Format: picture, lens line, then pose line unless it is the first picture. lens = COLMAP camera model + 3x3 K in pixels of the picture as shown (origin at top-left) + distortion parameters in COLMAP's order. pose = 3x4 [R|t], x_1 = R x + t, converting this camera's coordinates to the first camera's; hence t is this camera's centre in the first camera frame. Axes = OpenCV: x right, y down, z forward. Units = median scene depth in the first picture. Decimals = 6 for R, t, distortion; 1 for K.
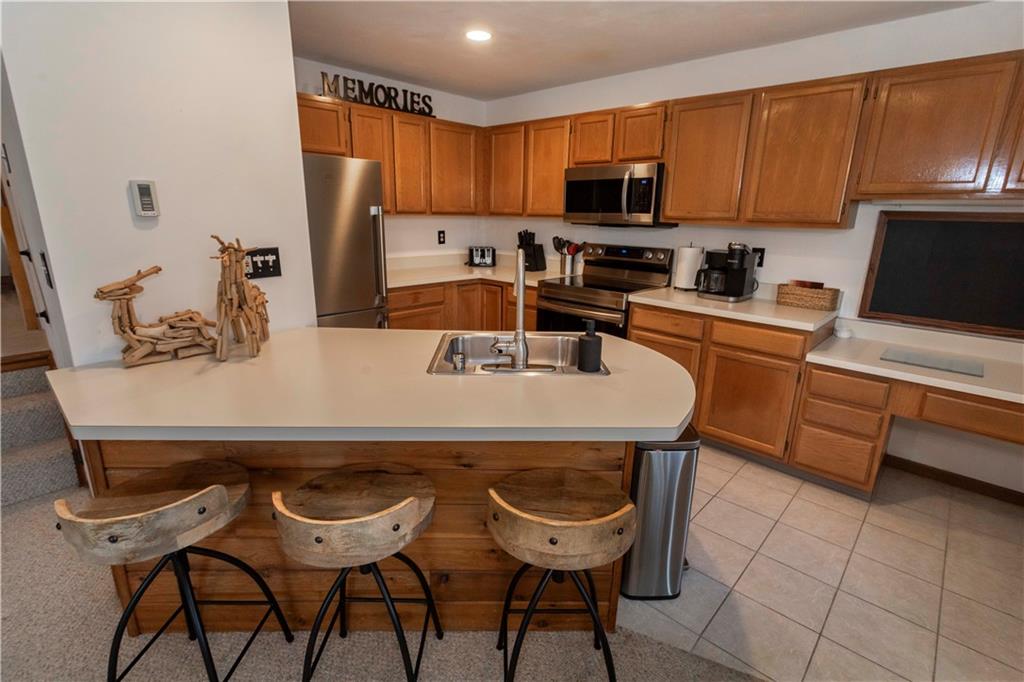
lens RADIAL K [[480.6, 0, 514.1], [0, 480.6, 341.7], [0, 0, 1]] dist [0.002811, 0.001222]
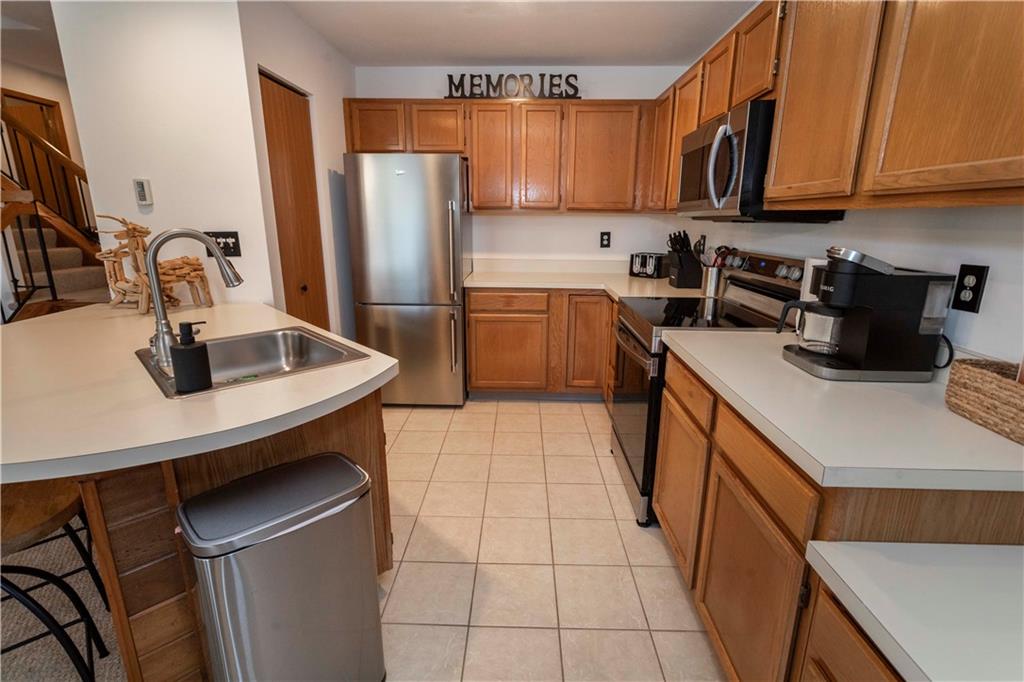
lens RADIAL K [[480.6, 0, 514.1], [0, 480.6, 341.7], [0, 0, 1]] dist [0.002811, 0.001222]
pose [[0.669762, 0.170342, -0.722774, 0.478718], [-0.189808, 0.980272, 0.055143, -0.069938], [0.717908, 0.100256, 0.688881, 0.390495]]
